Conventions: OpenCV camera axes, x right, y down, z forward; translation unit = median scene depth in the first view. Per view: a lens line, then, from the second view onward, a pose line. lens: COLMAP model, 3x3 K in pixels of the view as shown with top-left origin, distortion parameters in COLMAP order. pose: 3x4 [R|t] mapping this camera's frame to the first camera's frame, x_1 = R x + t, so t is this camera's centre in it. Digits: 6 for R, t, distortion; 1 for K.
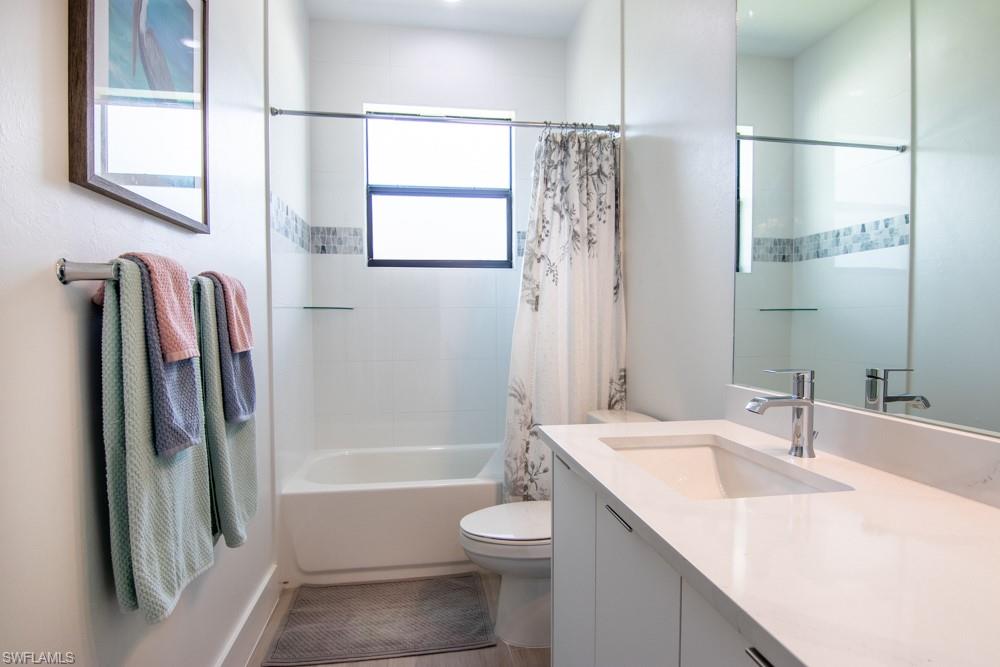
lens RADIAL K [[519.2, 0, 495.7], [0, 519.2, 337.8], [0, 0, 1]] dist [0.001920, -0.000122]
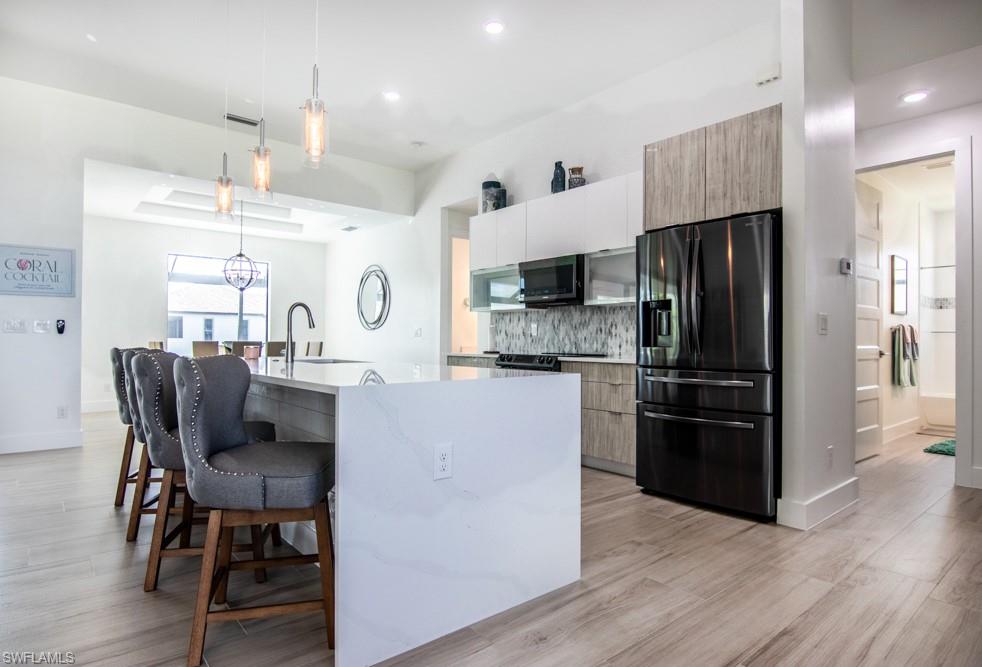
lens RADIAL K [[548.1, 0, 491.0], [0, 548.1, 333.5], [0, 0, 1]] dist [-0.001017, -0.000544]
pose [[0.525546, -0.004449, -0.850754, 1.559317], [-0.033277, 0.999114, -0.025781, 0.190539], [0.850114, 0.041860, 0.524932, -4.485683]]
